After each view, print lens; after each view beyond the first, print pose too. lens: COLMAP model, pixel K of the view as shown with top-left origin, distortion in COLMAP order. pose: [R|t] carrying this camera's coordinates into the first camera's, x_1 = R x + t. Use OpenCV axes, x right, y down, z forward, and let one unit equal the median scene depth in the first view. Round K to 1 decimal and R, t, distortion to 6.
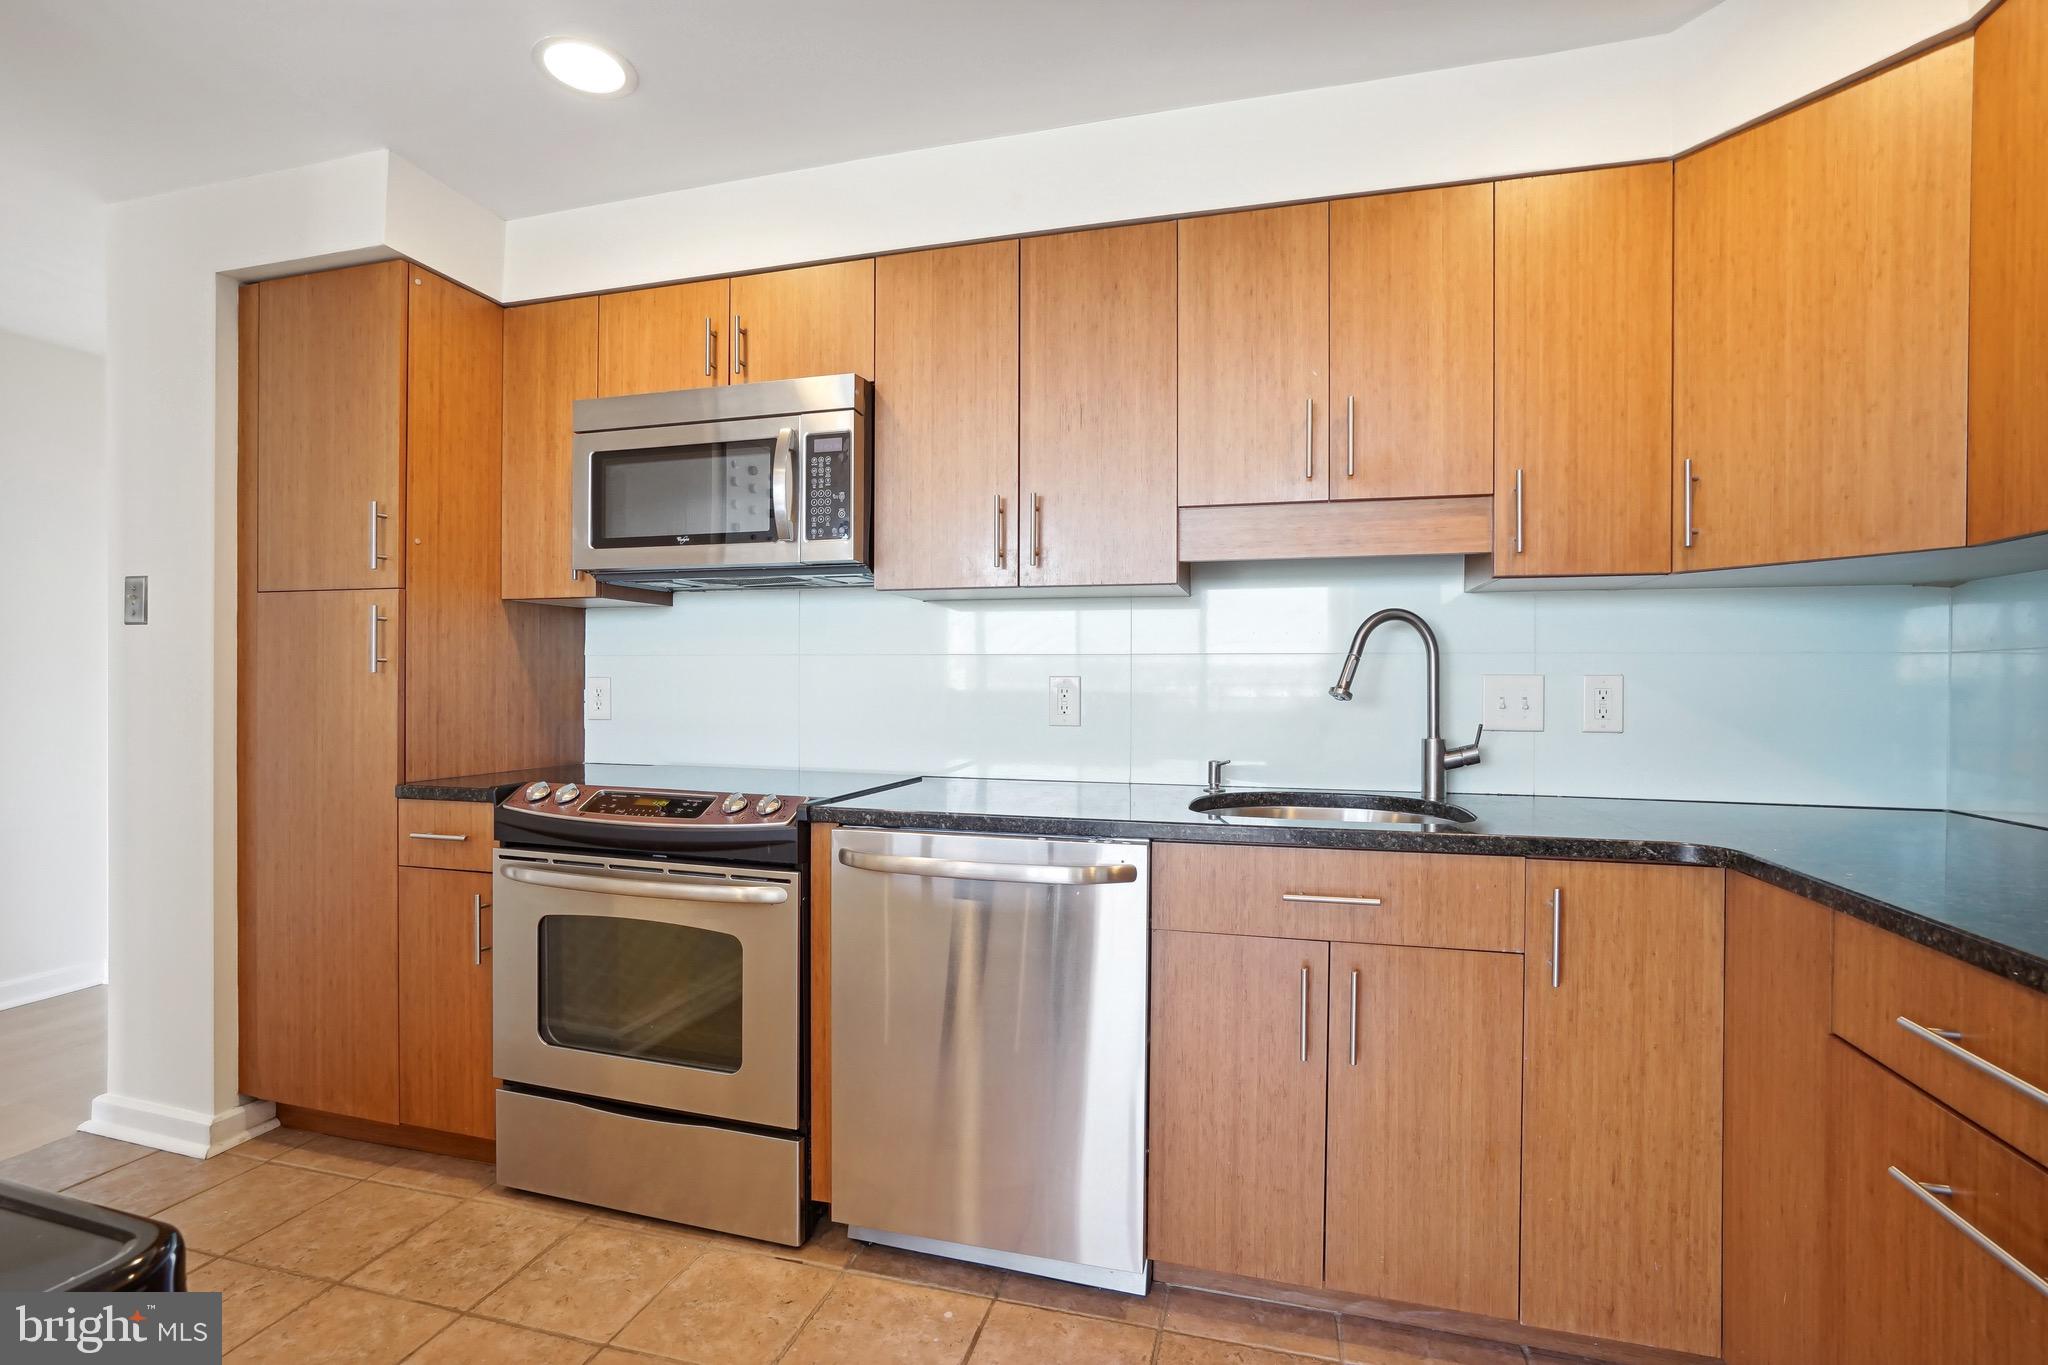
lens RADIAL K [[945.6, 0, 1007.6], [0, 945.6, 692.3], [0, 0, 1]] dist [-0.000413, 0.000124]
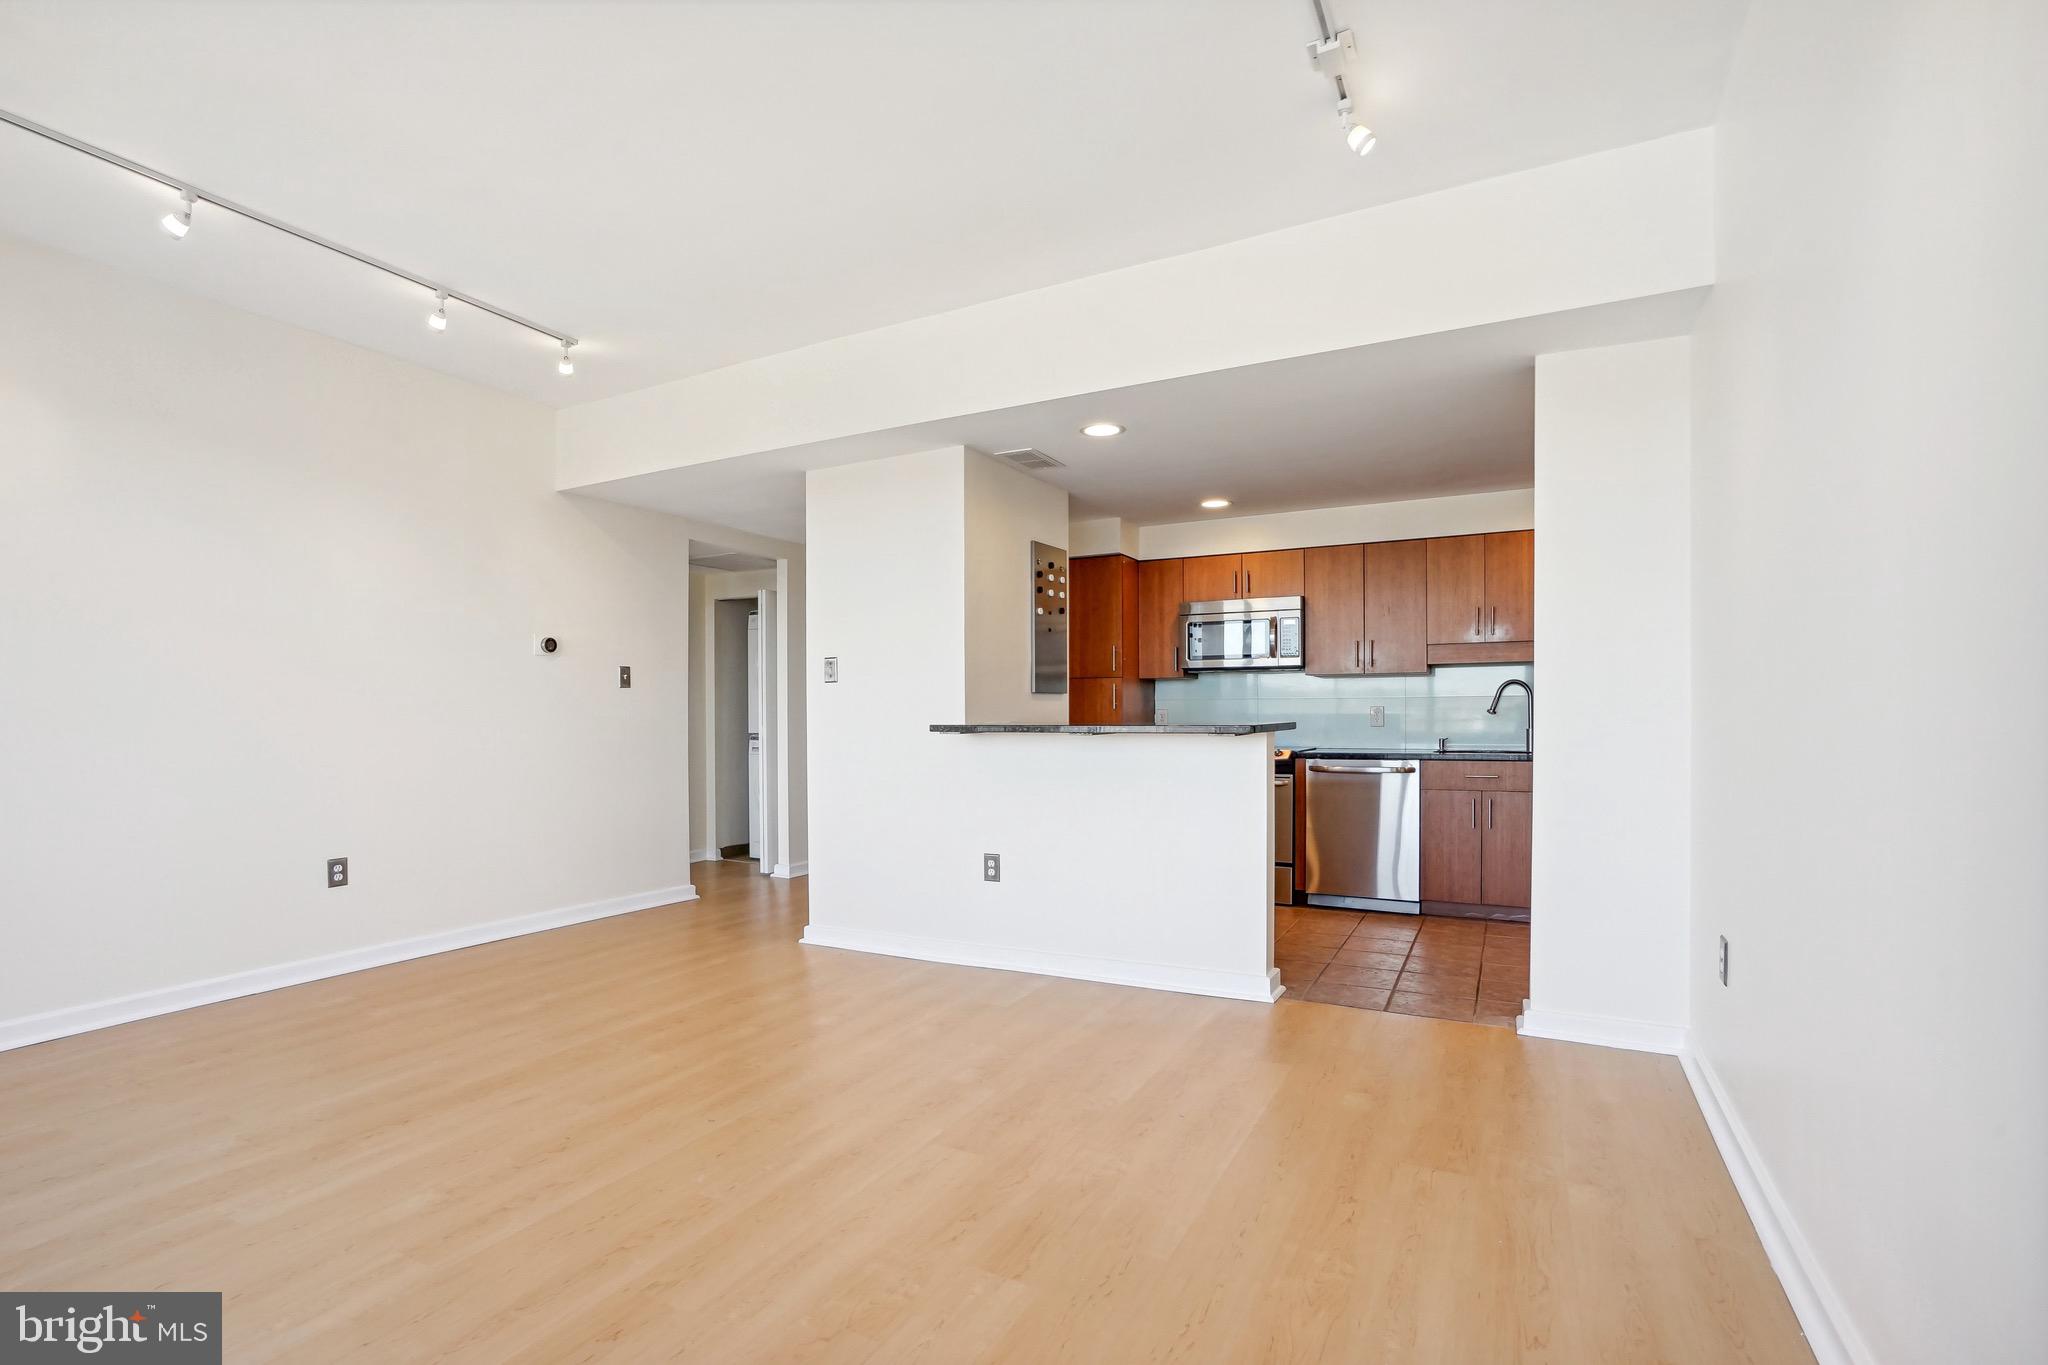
lens RADIAL K [[965.9, 0, 1028.9], [0, 965.9, 729.1], [0, 0, 1]] dist [-0.000302, -0.000017]
pose [[0.984891, -0.009855, -0.172893, -0.457264], [0.012371, 0.999833, 0.013482, -0.003185], [0.172732, -0.015417, 0.984848, -1.888014]]
